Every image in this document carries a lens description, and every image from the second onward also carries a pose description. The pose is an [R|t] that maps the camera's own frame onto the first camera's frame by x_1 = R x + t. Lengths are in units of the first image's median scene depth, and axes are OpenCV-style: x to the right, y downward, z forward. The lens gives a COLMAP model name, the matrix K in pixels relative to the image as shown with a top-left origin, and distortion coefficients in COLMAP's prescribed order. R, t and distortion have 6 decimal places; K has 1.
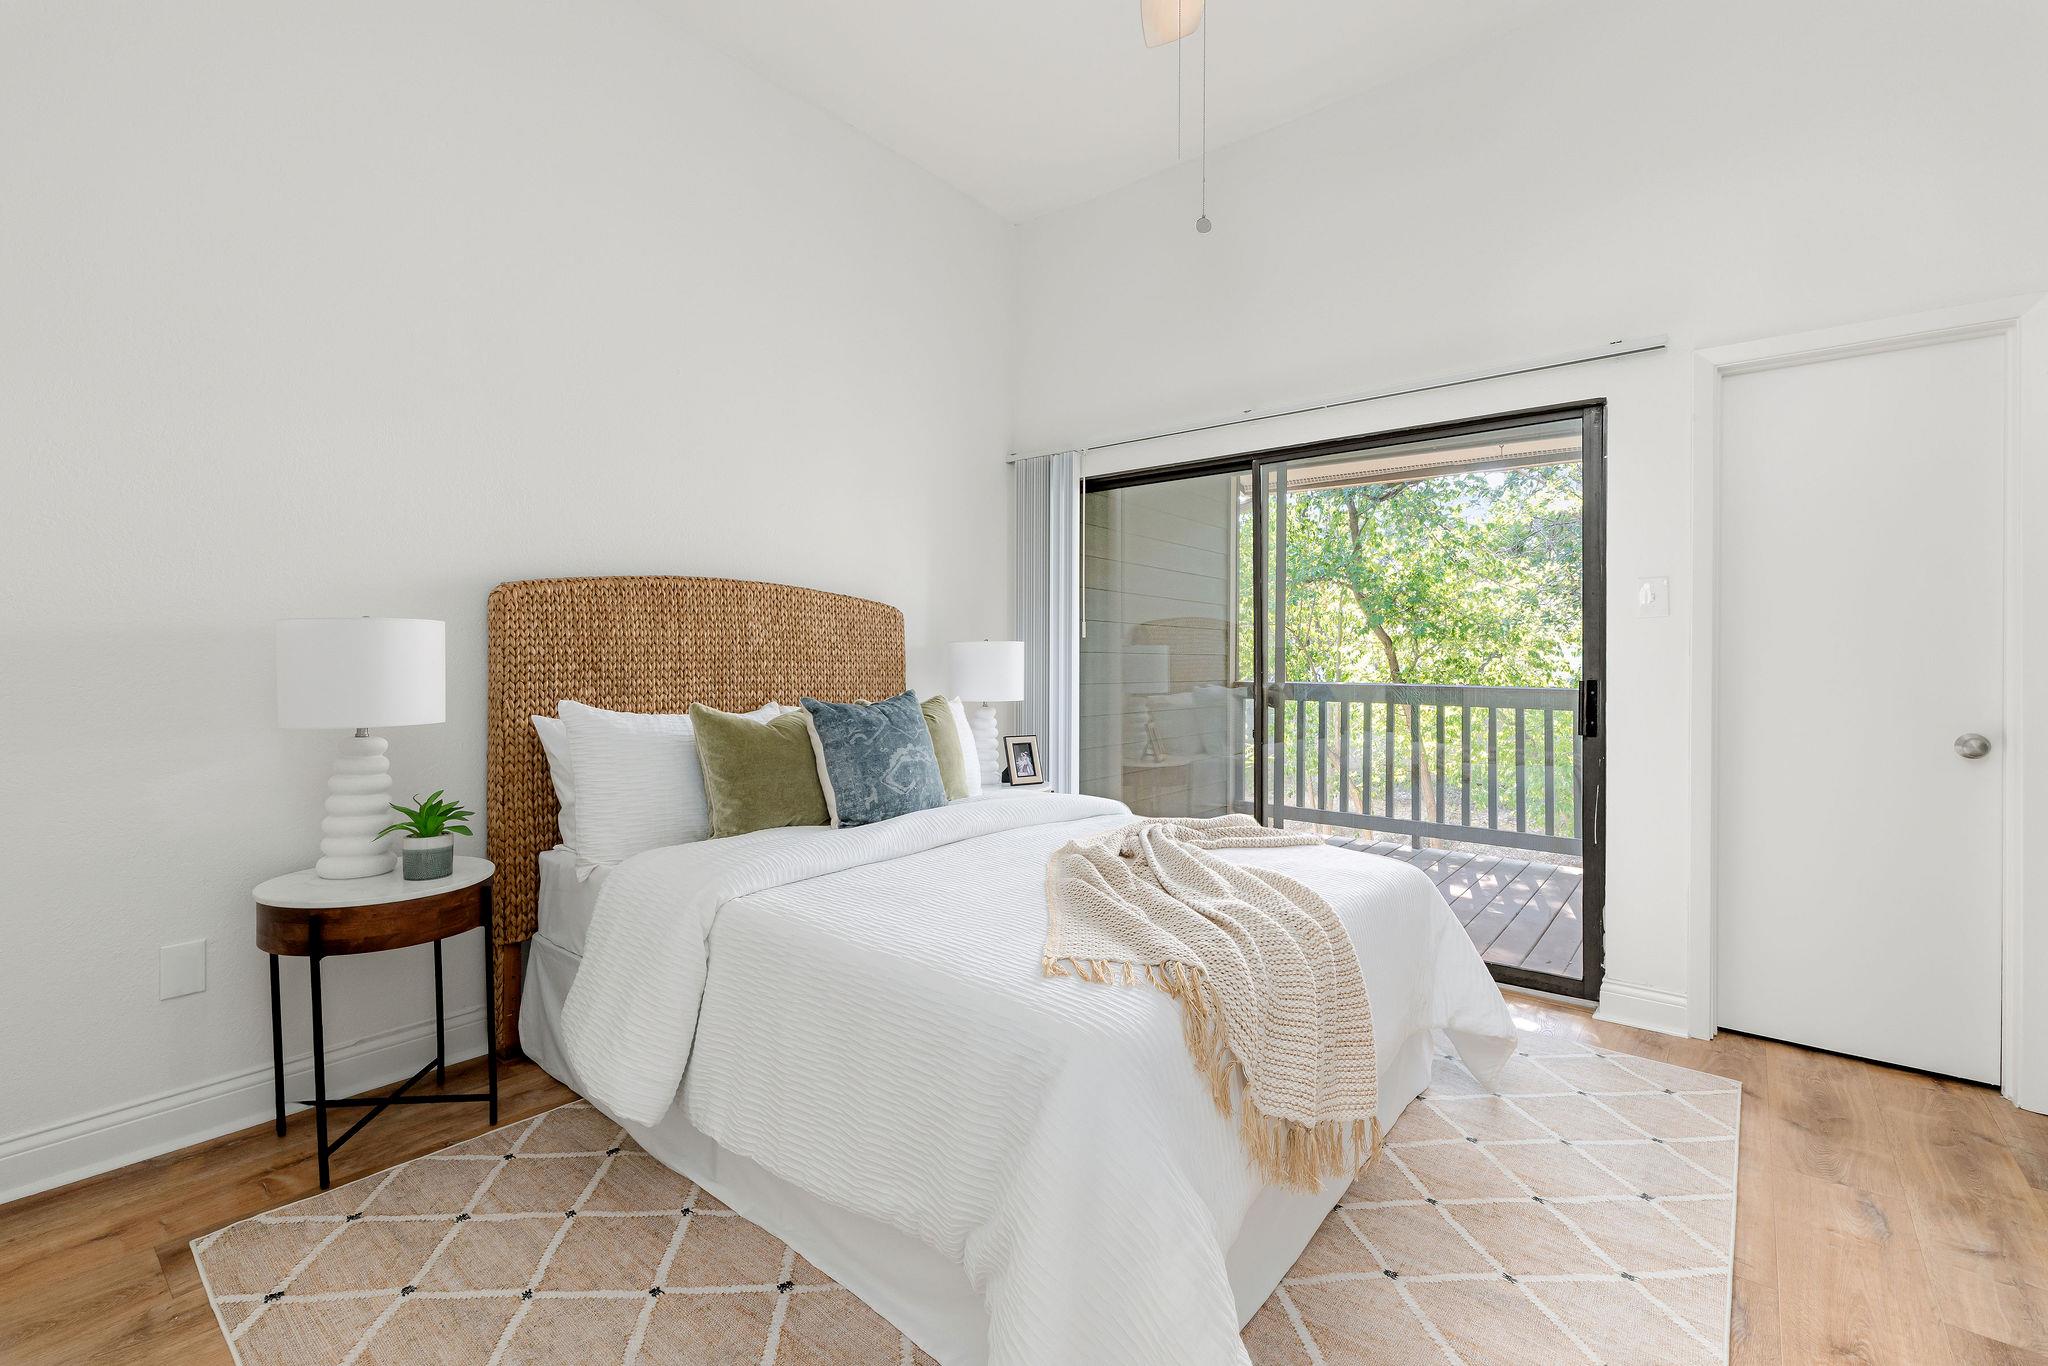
lens RADIAL K [[882.3, 0, 1029.6], [0, 882.3, 657.8], [0, 0, 1]] dist [0.000459, 0.000885]
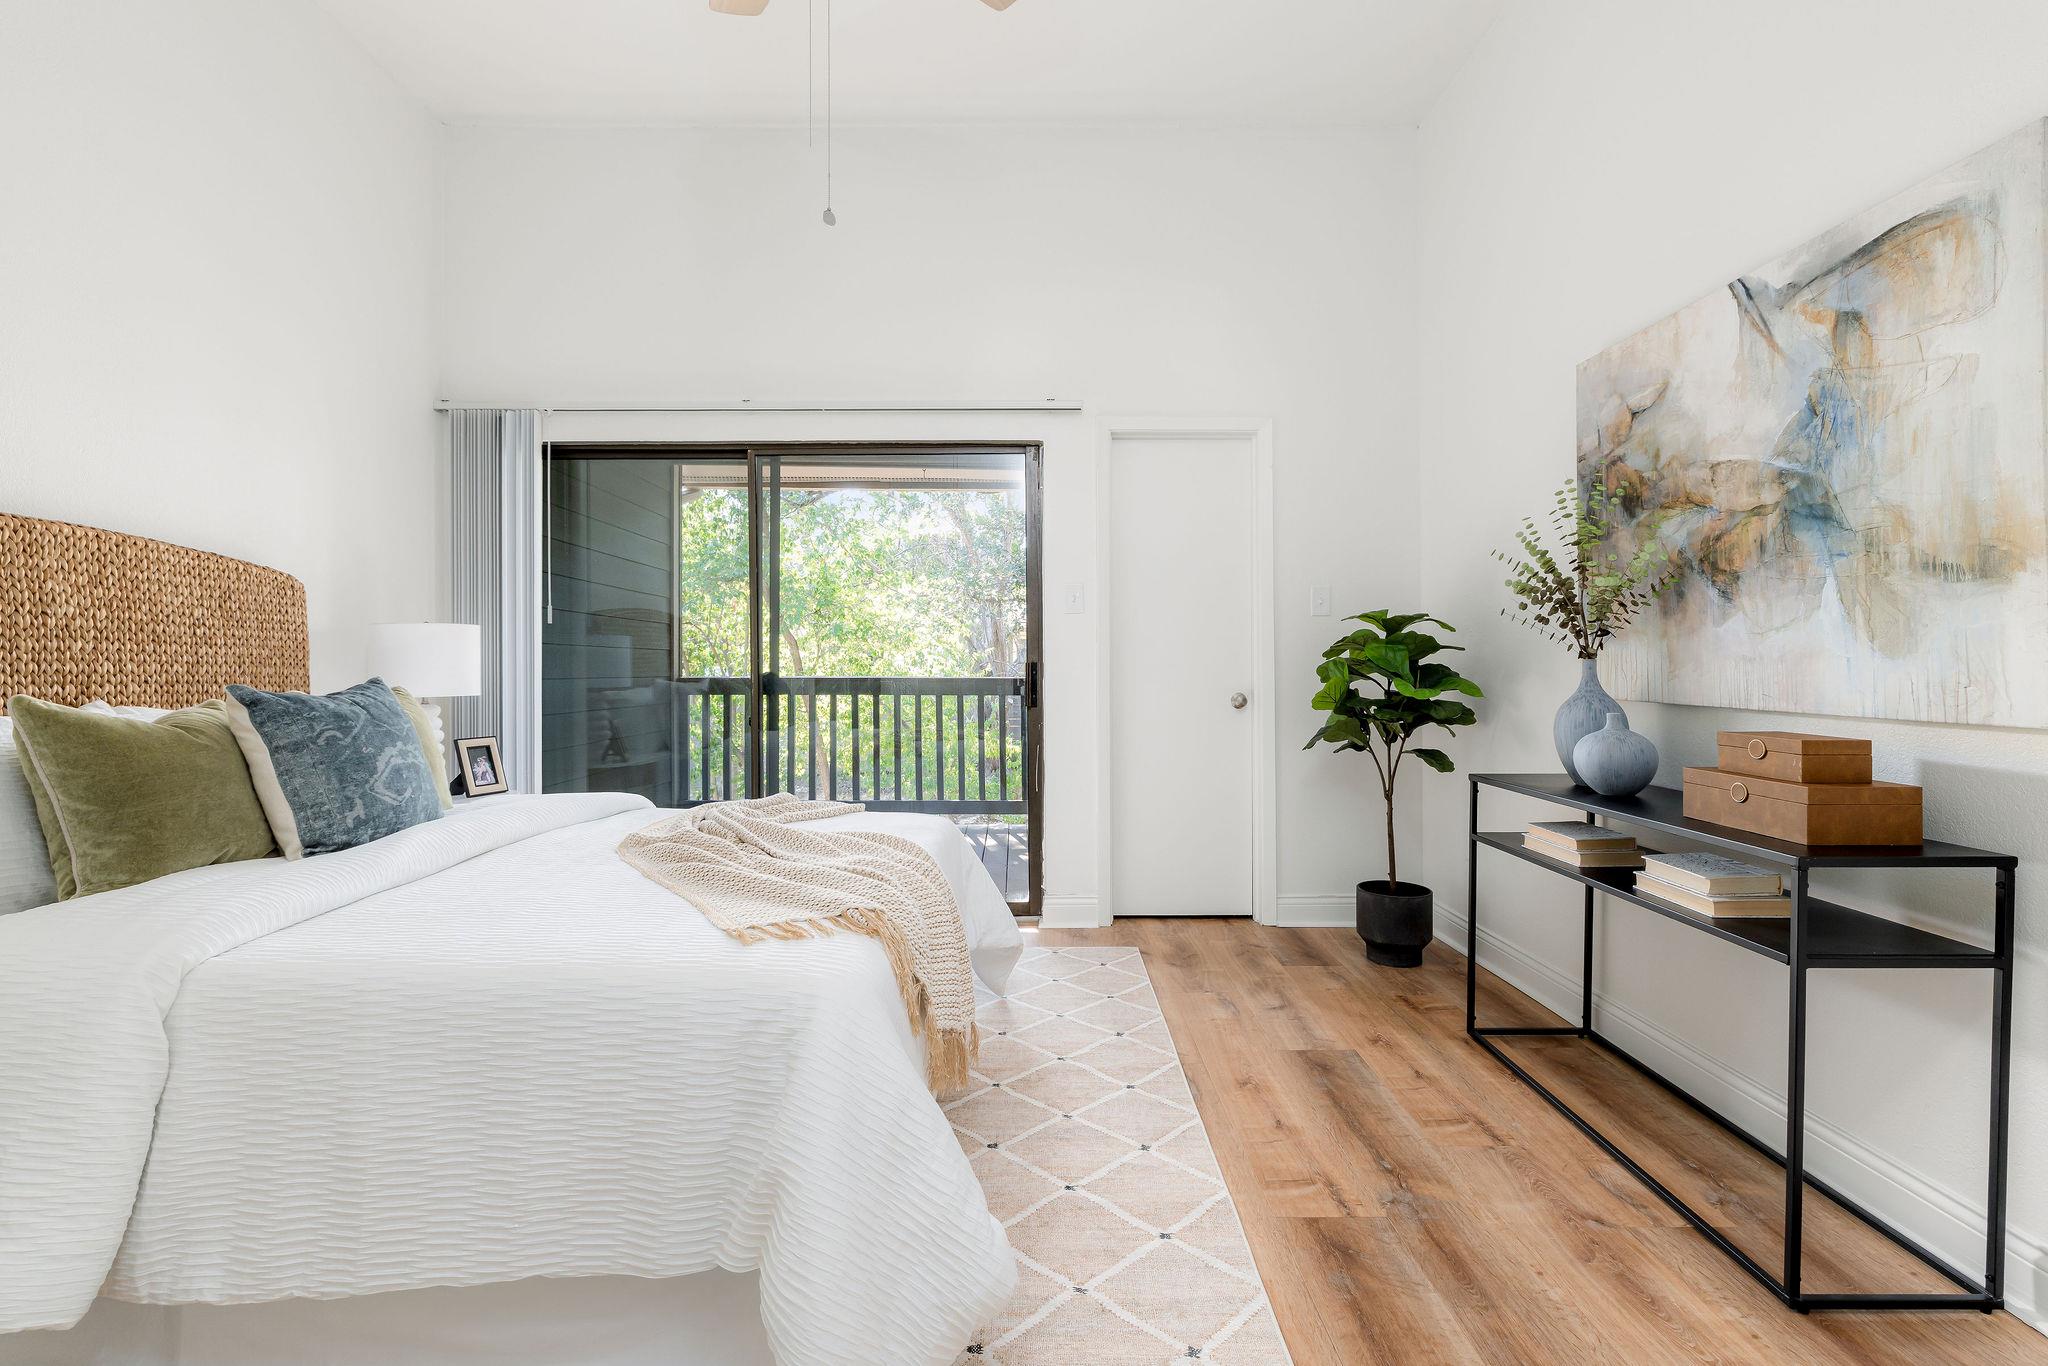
lens RADIAL K [[882.3, 0, 1029.6], [0, 882.3, 657.8], [0, 0, 1]] dist [0.000459, 0.000885]
pose [[0.775702, -0.001934, 0.631097, -0.199311], [0.005523, 0.999978, -0.003724, 0.028115], [-0.631075, 0.006374, 0.775695, 0.025207]]
